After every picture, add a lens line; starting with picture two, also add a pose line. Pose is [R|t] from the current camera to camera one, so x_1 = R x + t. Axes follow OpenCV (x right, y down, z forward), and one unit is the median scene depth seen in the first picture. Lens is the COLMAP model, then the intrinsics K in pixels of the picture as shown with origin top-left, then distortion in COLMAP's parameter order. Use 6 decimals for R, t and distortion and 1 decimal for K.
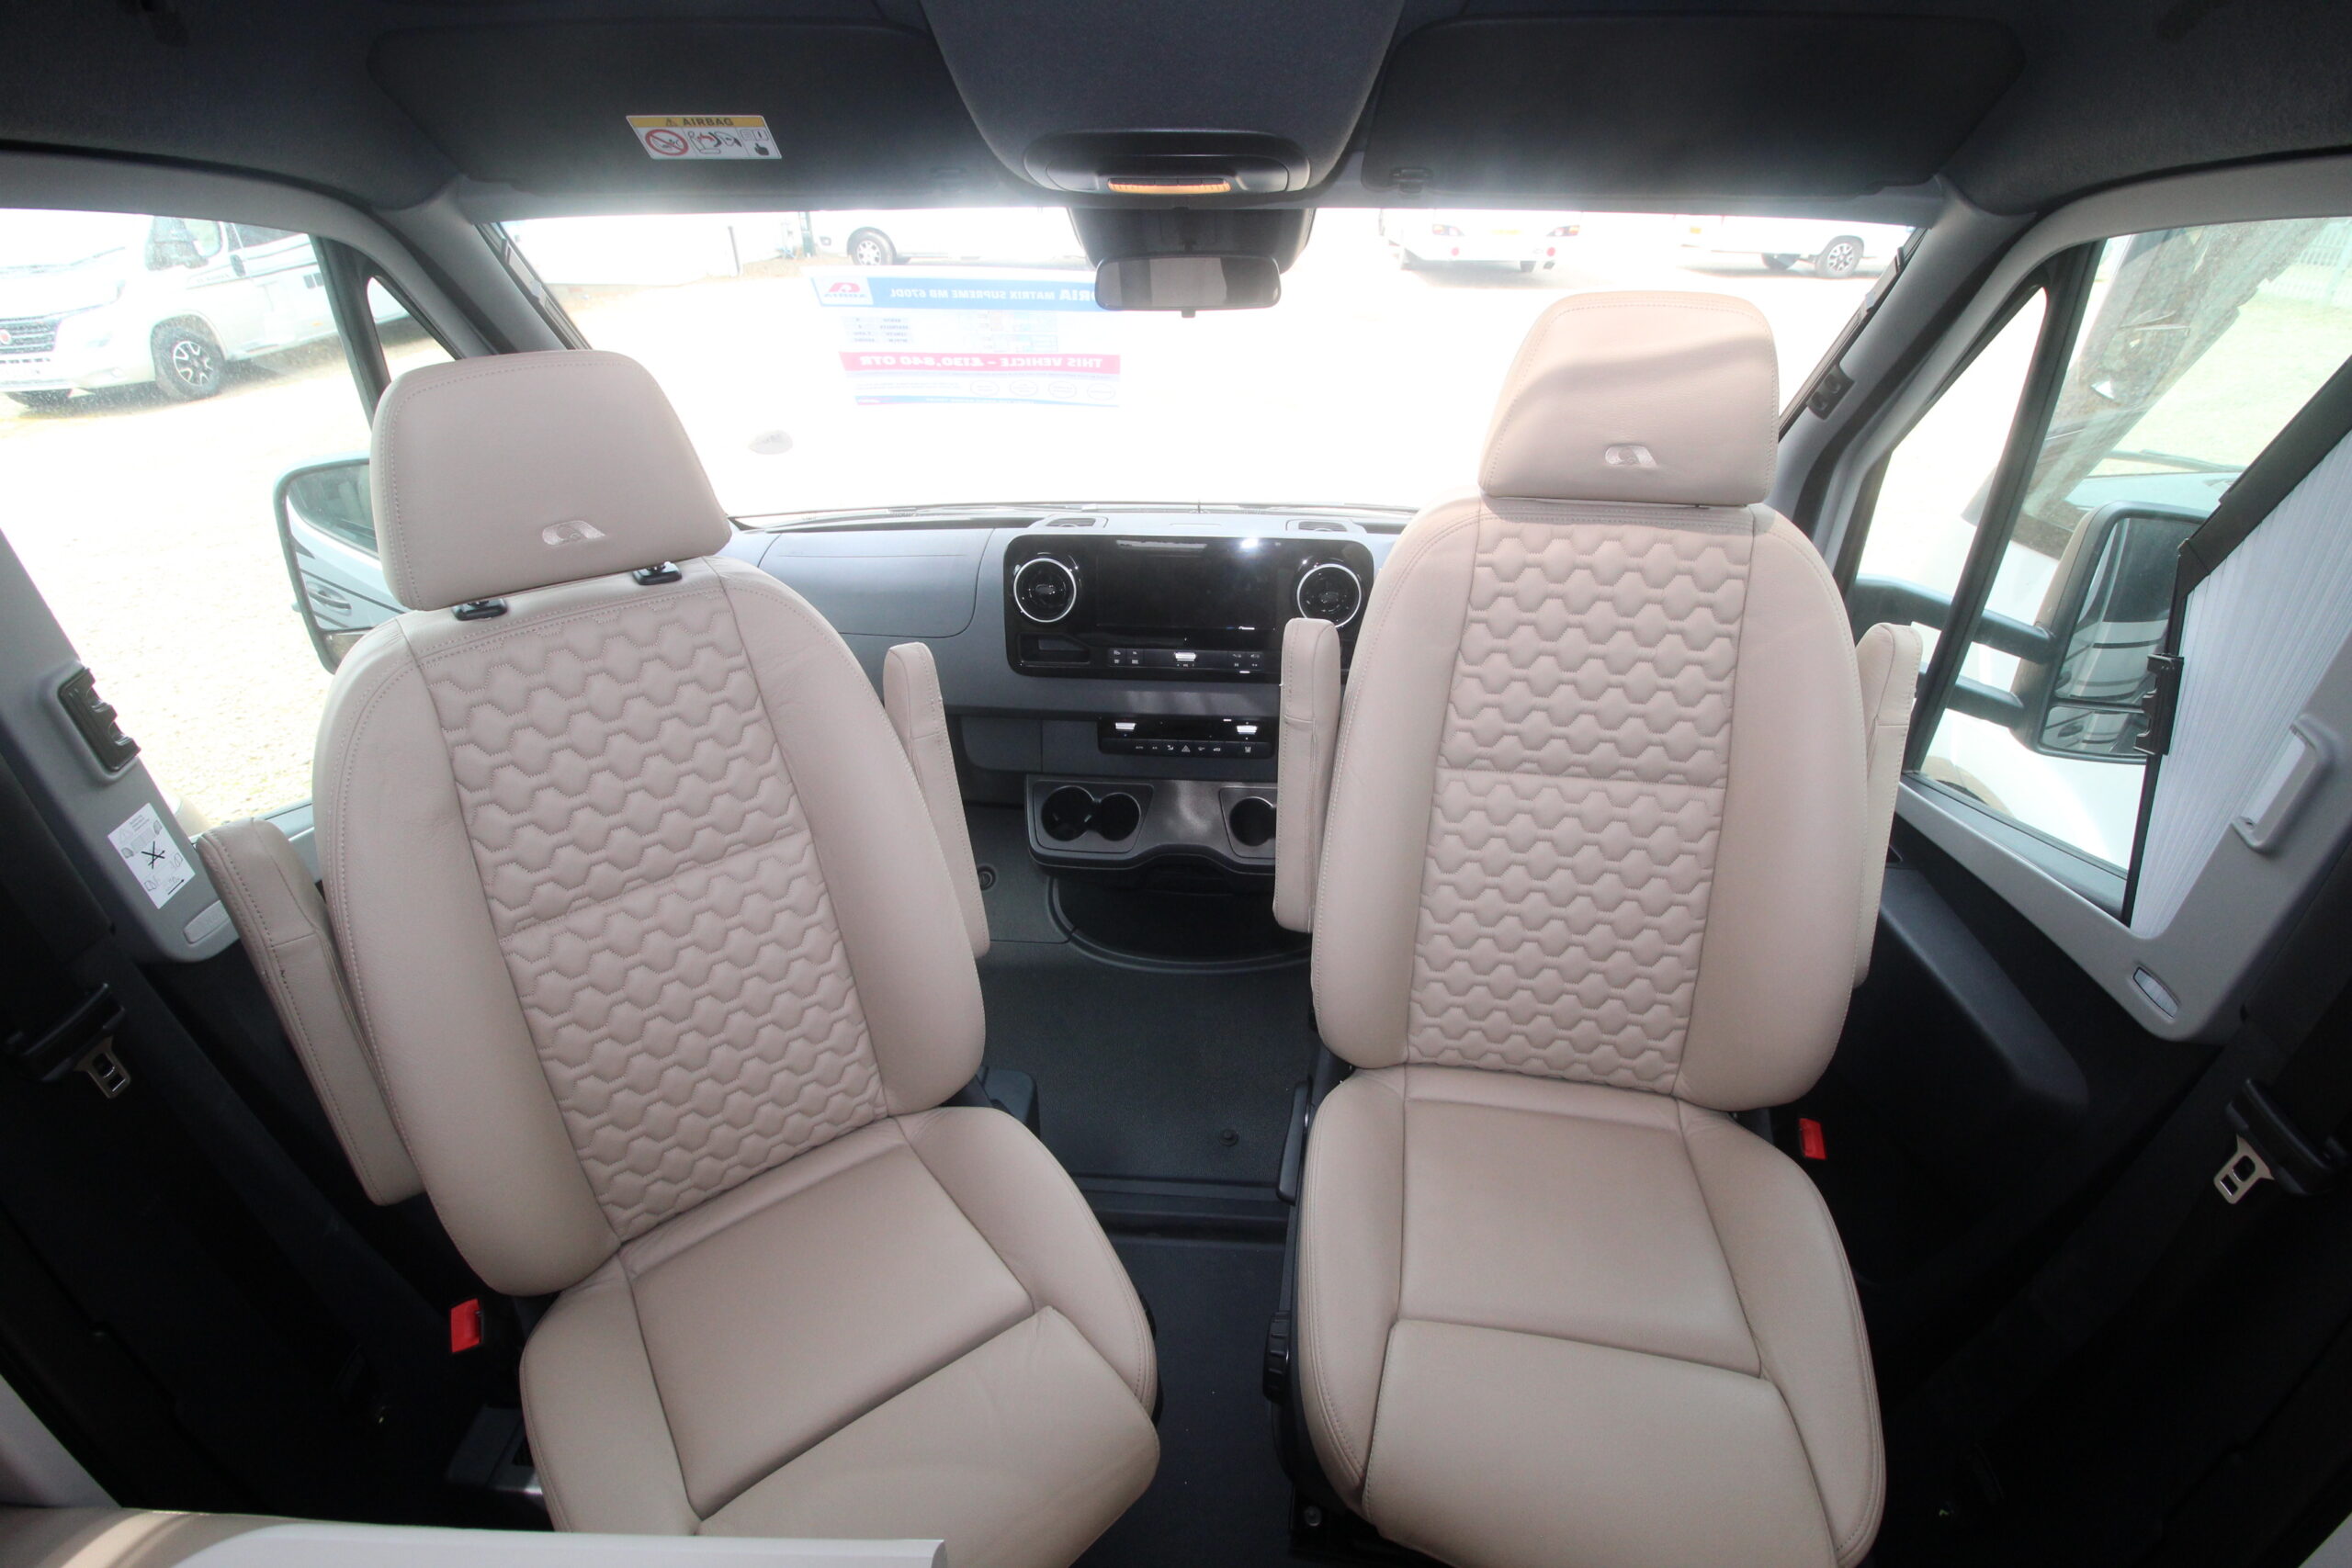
lens RADIAL K [[1042.8, 0, 1185.7], [0, 1042.8, 743.1], [0, 0, 1]] dist [-0.034421, -0.000131]
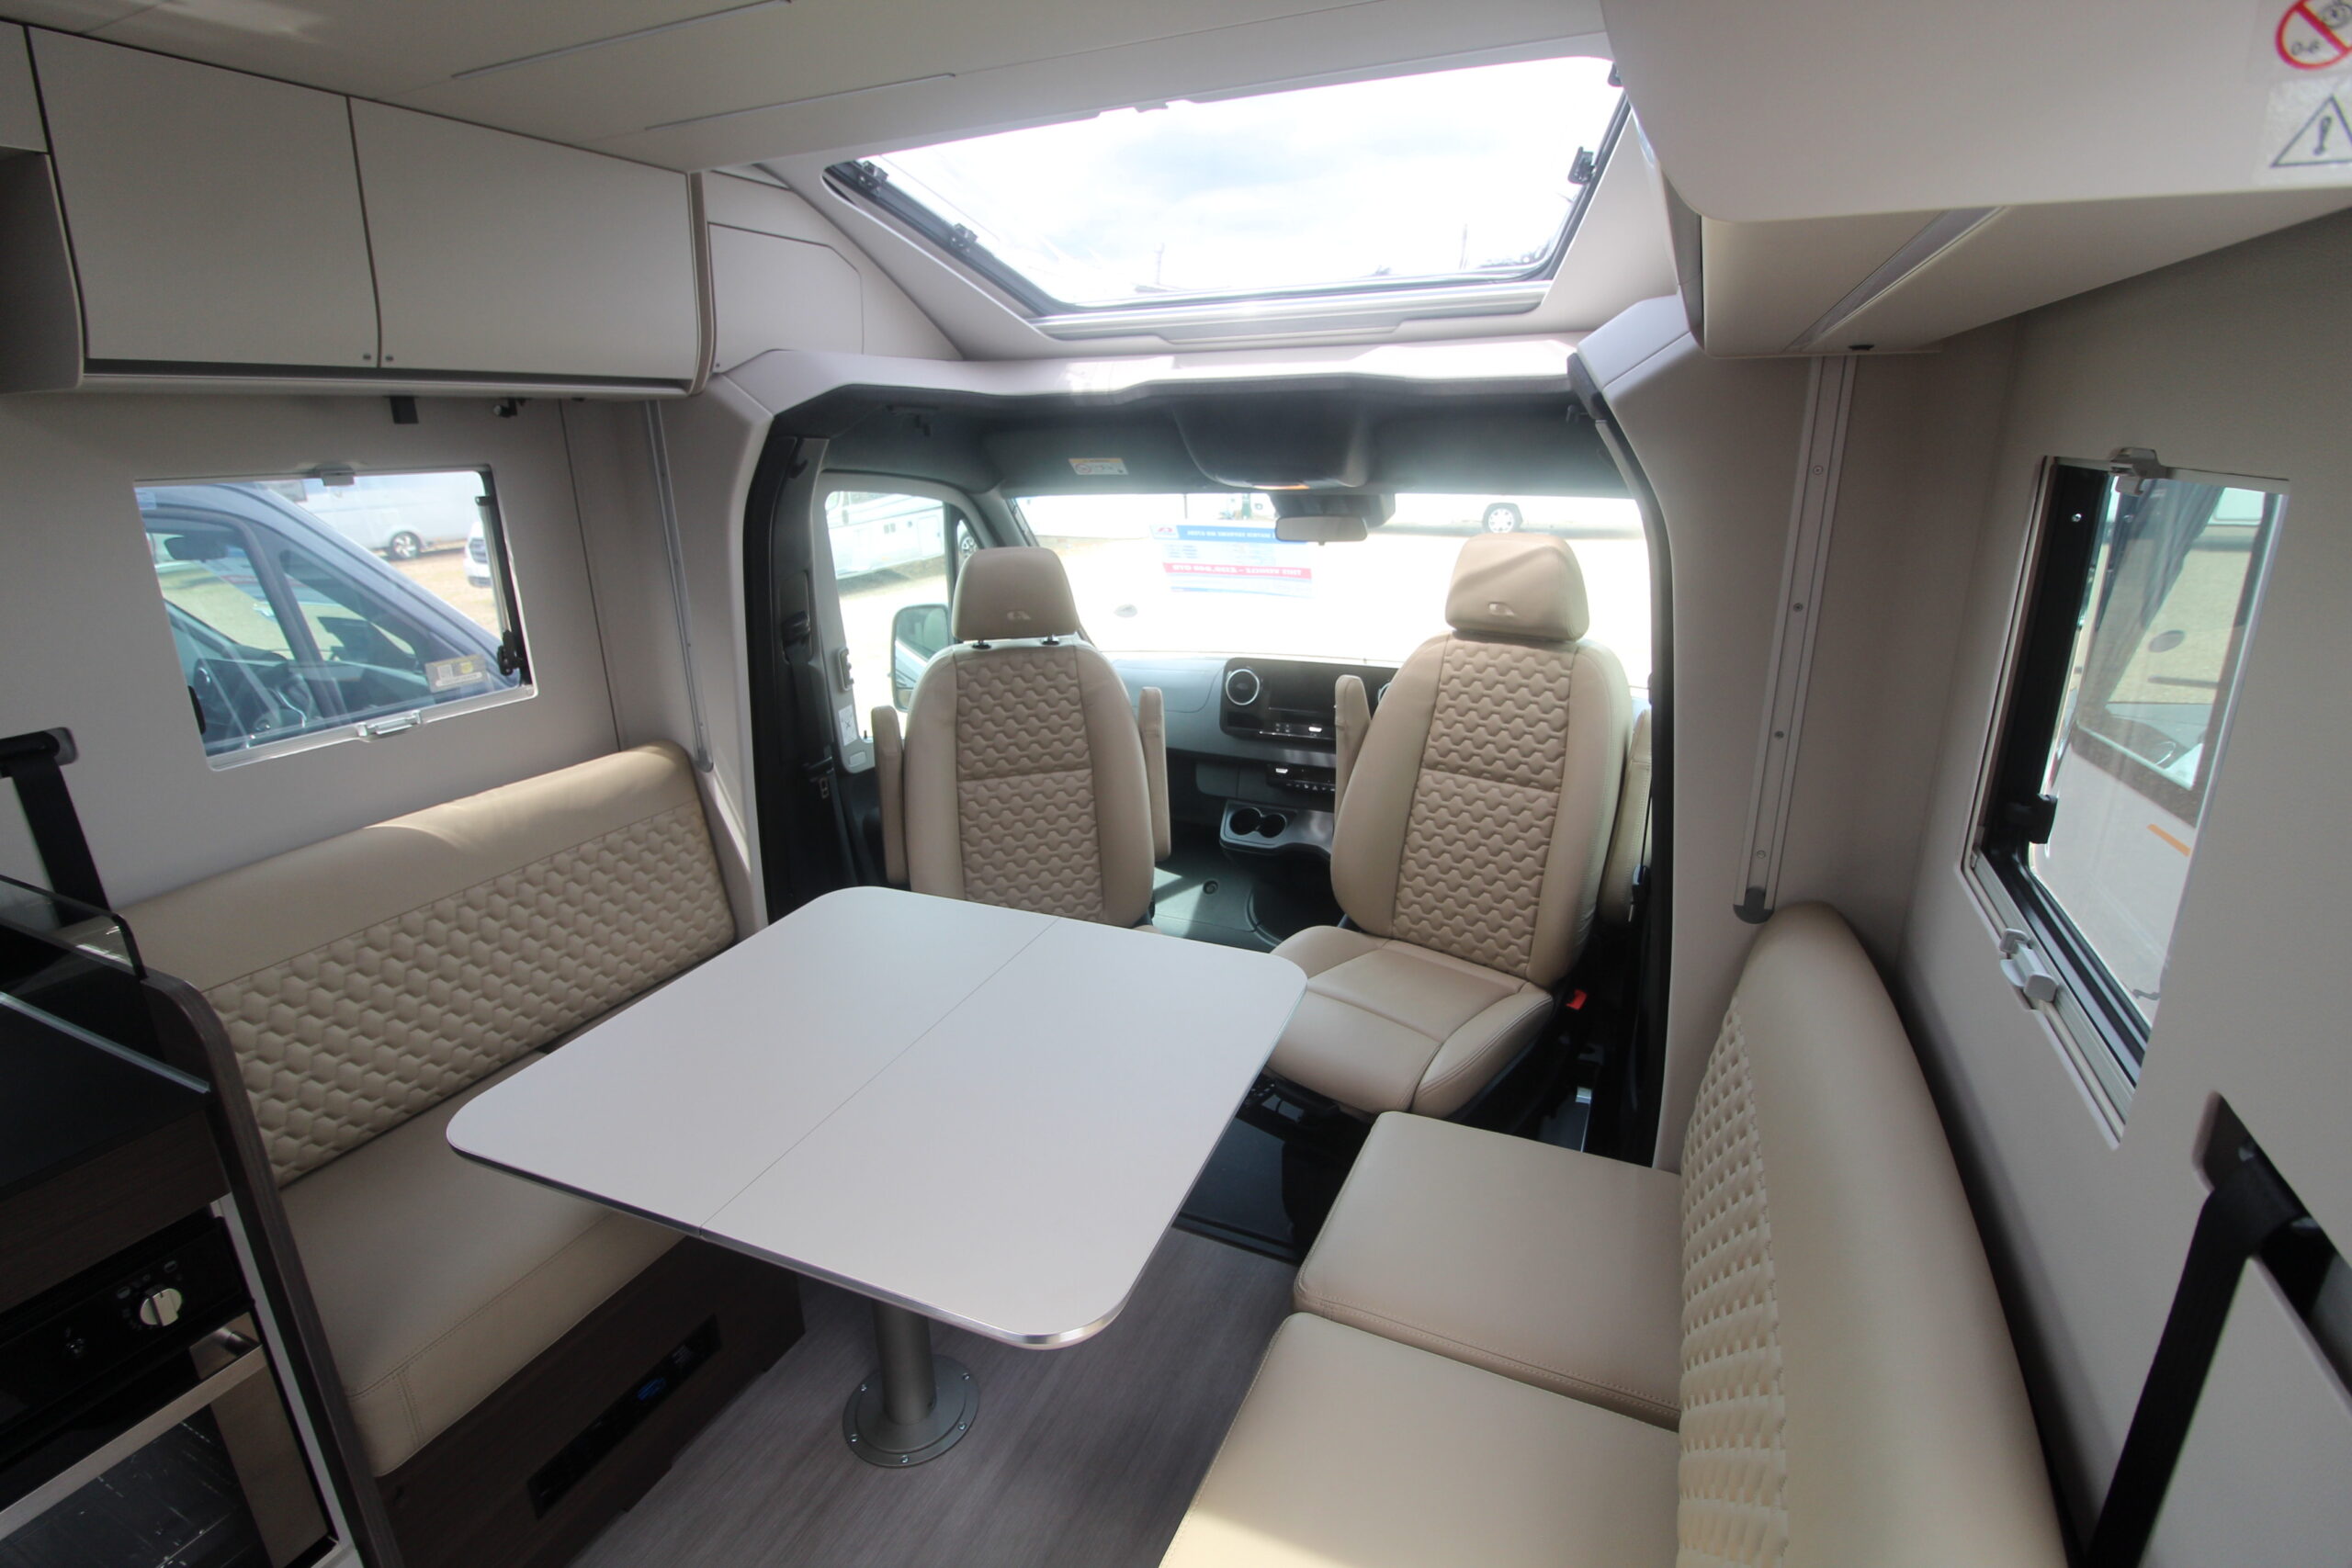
lens RADIAL K [[1042.8, 0, 1185.7], [0, 1042.8, 743.1], [0, 0, 1]] dist [-0.034421, -0.000131]
pose [[0.926695, 0.079145, -0.367386, 0.459275], [-0.160594, 0.967218, -0.196719, 0.329440], [0.339774, 0.241299, 0.909026, -0.679979]]
